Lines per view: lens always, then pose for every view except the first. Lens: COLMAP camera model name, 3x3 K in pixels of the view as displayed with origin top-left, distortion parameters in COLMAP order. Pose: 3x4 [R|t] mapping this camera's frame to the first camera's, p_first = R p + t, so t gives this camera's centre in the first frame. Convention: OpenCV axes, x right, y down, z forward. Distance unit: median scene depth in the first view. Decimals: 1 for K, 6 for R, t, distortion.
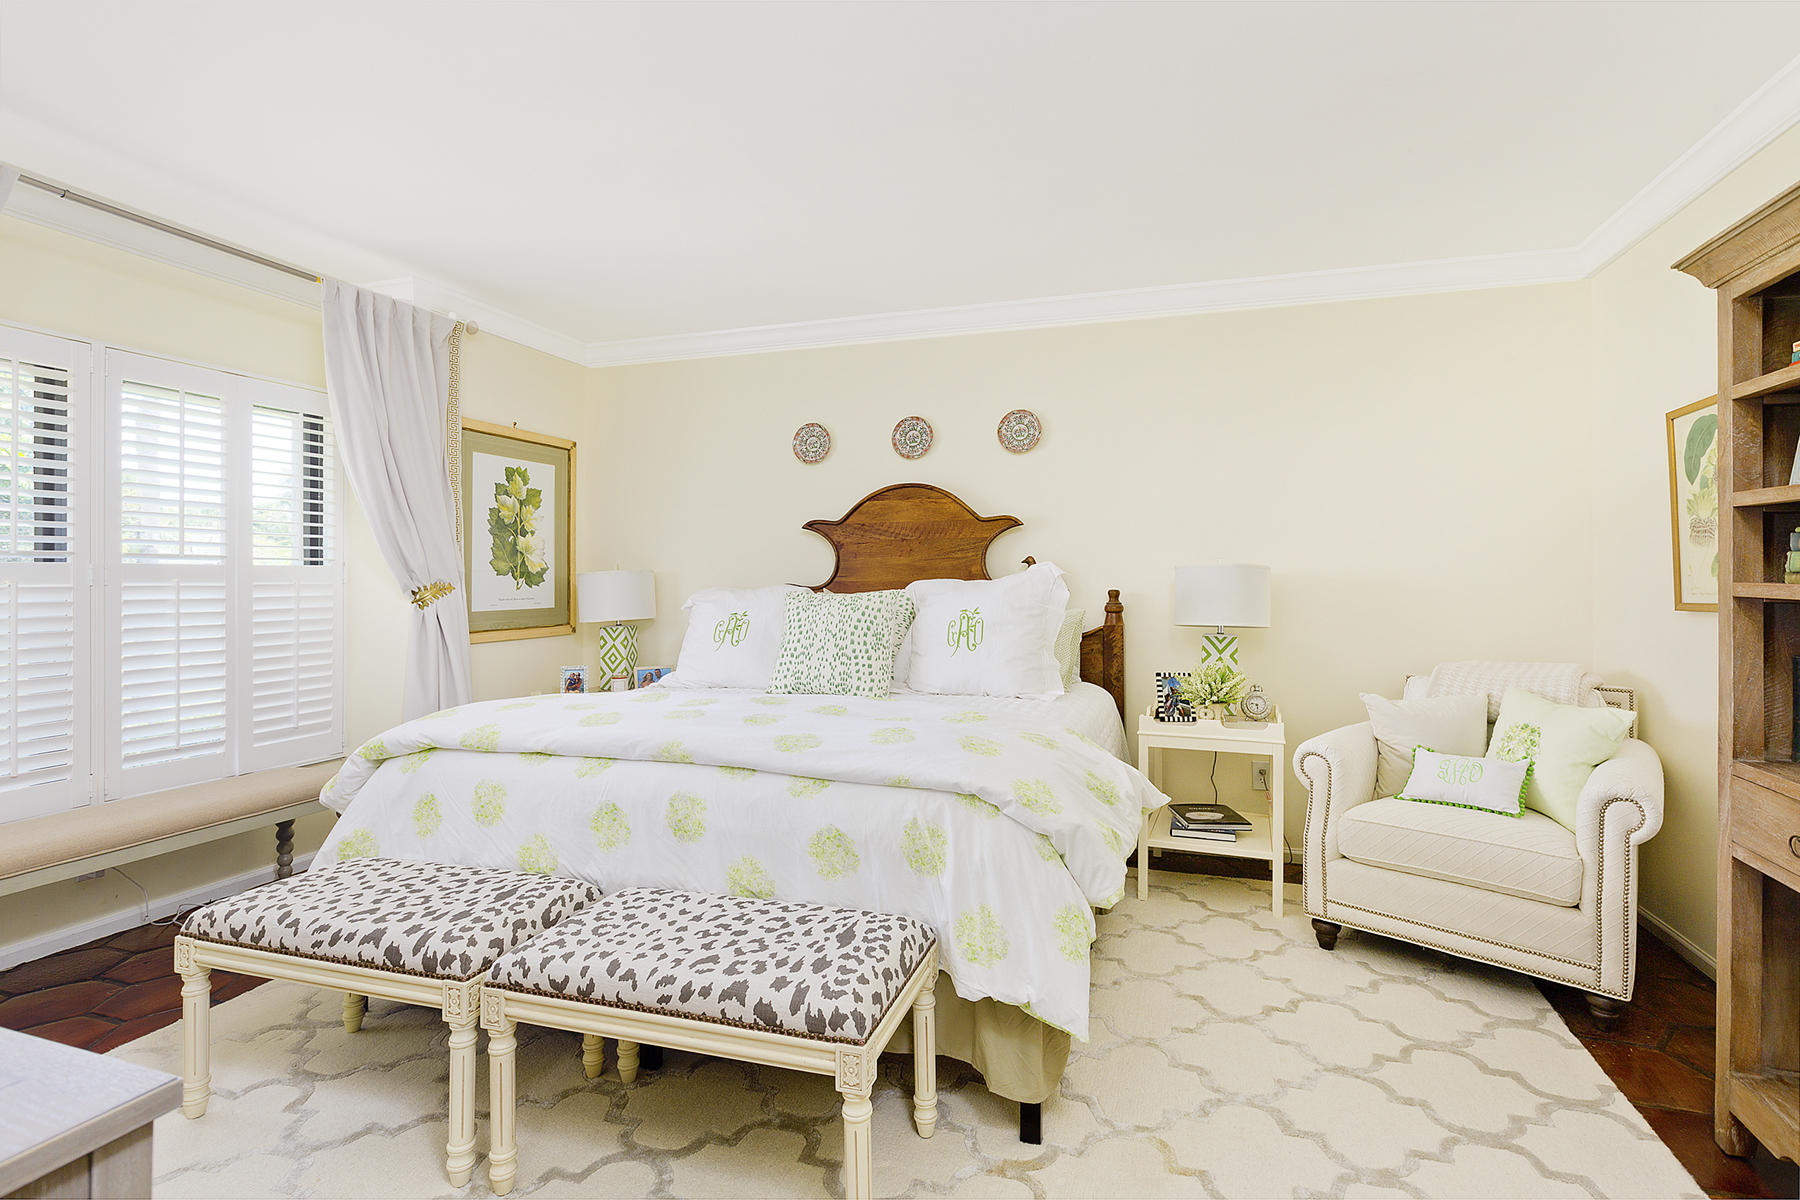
lens RADIAL K [[867.7, 0, 903.7], [0, 867.7, 592.7], [0, 0, 1]] dist [-0.001707, 0.000232]
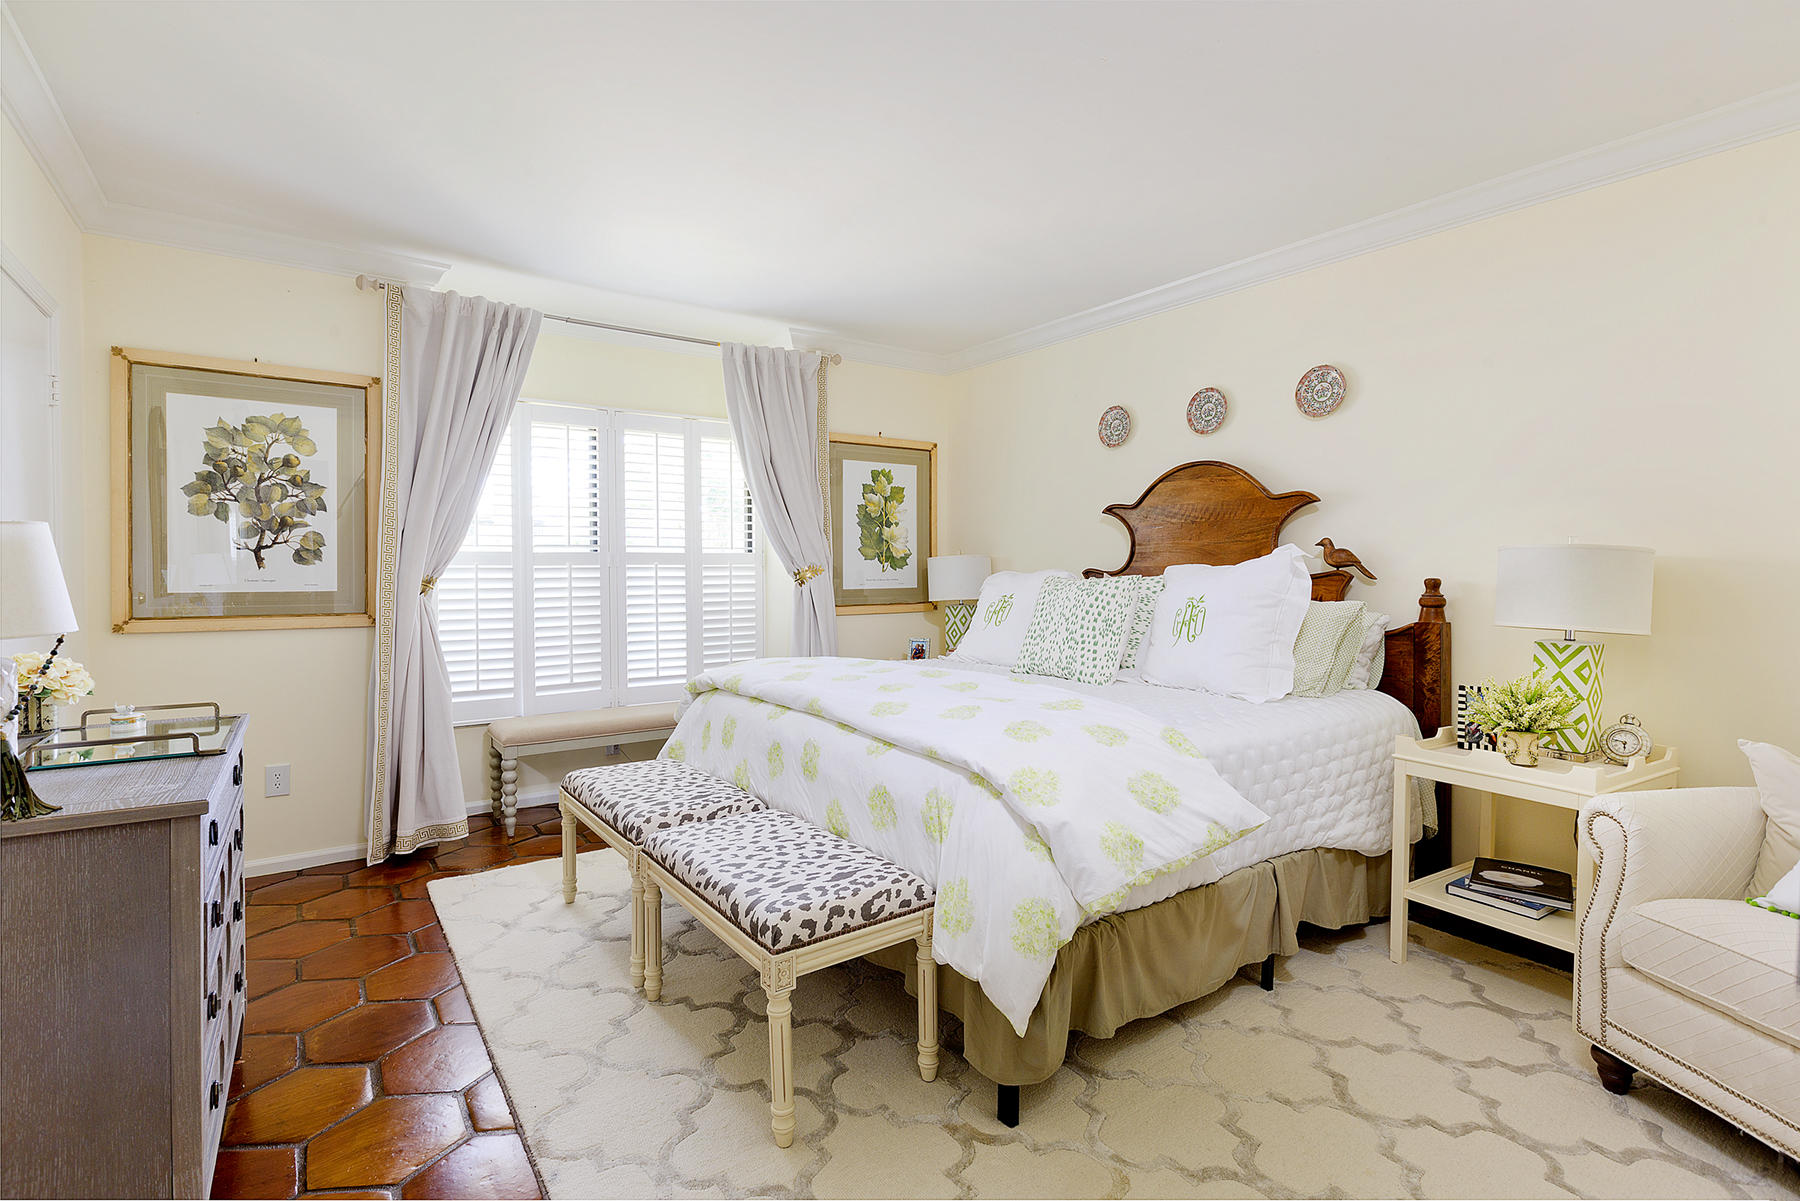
lens RADIAL K [[864.9, 0, 900.0], [0, 864.9, 600.5], [0, 0, 1]] dist [-0.002358, 0.000245]
pose [[0.789771, 0.029351, -0.612699, 0.371502], [-0.012317, 0.999412, 0.031999, -0.002849], [0.613278, -0.017725, 0.789668, 0.080600]]
